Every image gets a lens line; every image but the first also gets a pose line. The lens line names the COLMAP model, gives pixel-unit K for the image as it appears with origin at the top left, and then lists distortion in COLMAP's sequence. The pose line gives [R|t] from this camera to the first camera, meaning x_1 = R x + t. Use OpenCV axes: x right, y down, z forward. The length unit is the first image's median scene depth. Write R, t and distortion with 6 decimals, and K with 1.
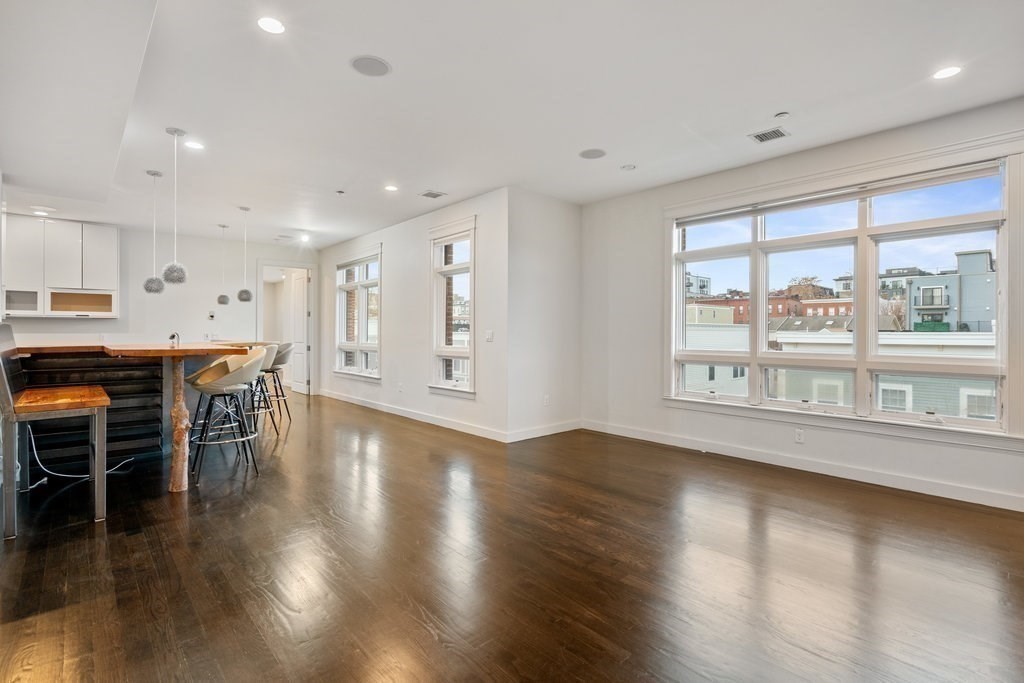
lens RADIAL K [[485.7, 0, 523.6], [0, 485.7, 336.1], [0, 0, 1]] dist [-0.014005, 0.000664]
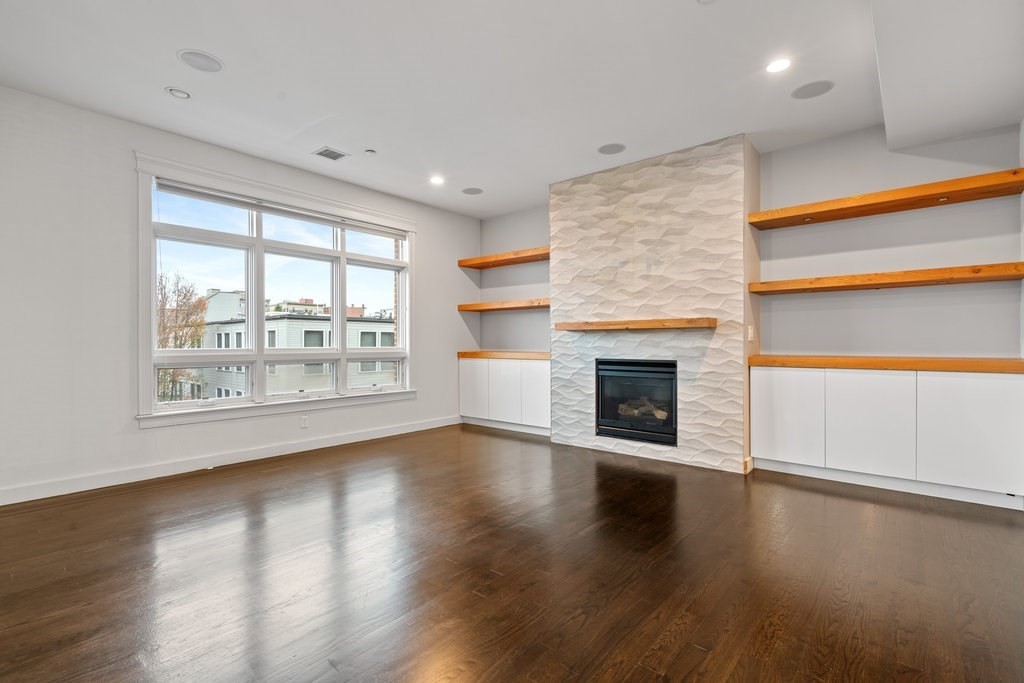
lens RADIAL K [[468.0, 0, 515.5], [0, 468.0, 344.4], [0, 0, 1]] dist [-0.006230, 0.001499]
pose [[-0.110079, -0.002298, 0.993920, -0.443049], [0.004879, 0.999984, 0.002852, 0.019237], [-0.993911, 0.005163, -0.110066, 0.490478]]
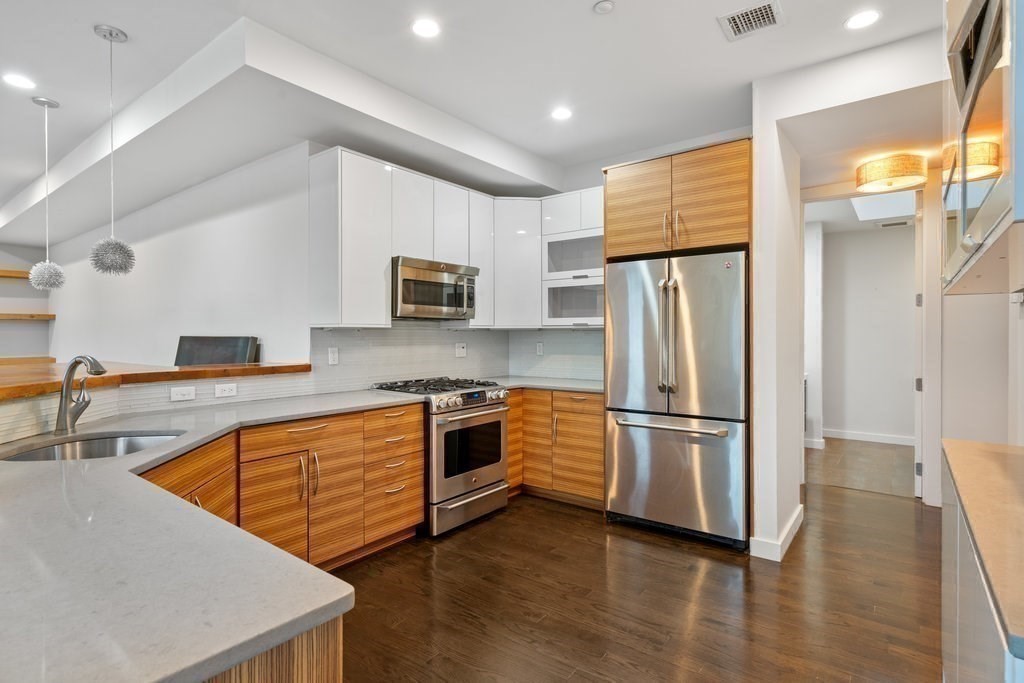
lens RADIAL K [[511.3, 0, 513.1], [0, 511.3, 335.4], [0, 0, 1]] dist [0.005569, 0.003024]
pose [[-0.986449, 0.003446, -0.164032, -0.935483], [0.002278, 0.999971, 0.007304, -0.023234], [0.164053, 0.006831, -0.986428, 1.367786]]
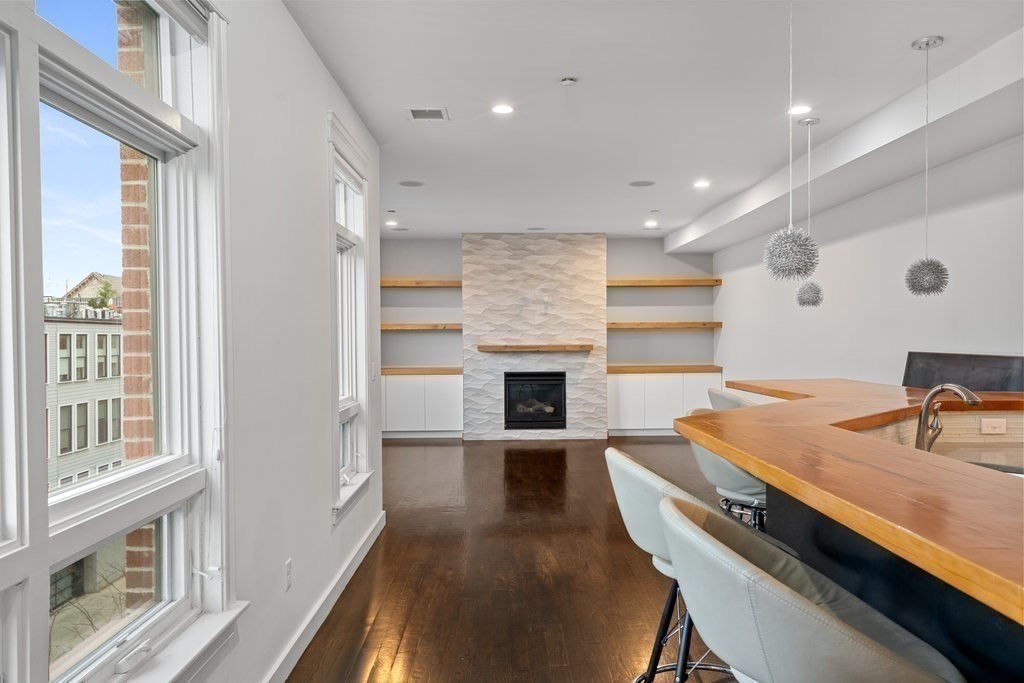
lens RADIAL K [[721.6, 0, 514.1], [0, 721.6, 344.3], [0, 0, 1]] dist [0.012268, 0.000456]
pose [[-0.743007, -0.003080, 0.669277, -0.810402], [0.009033, 0.999852, 0.014630, -0.045857], [-0.669223, 0.016916, -0.742869, 1.553267]]
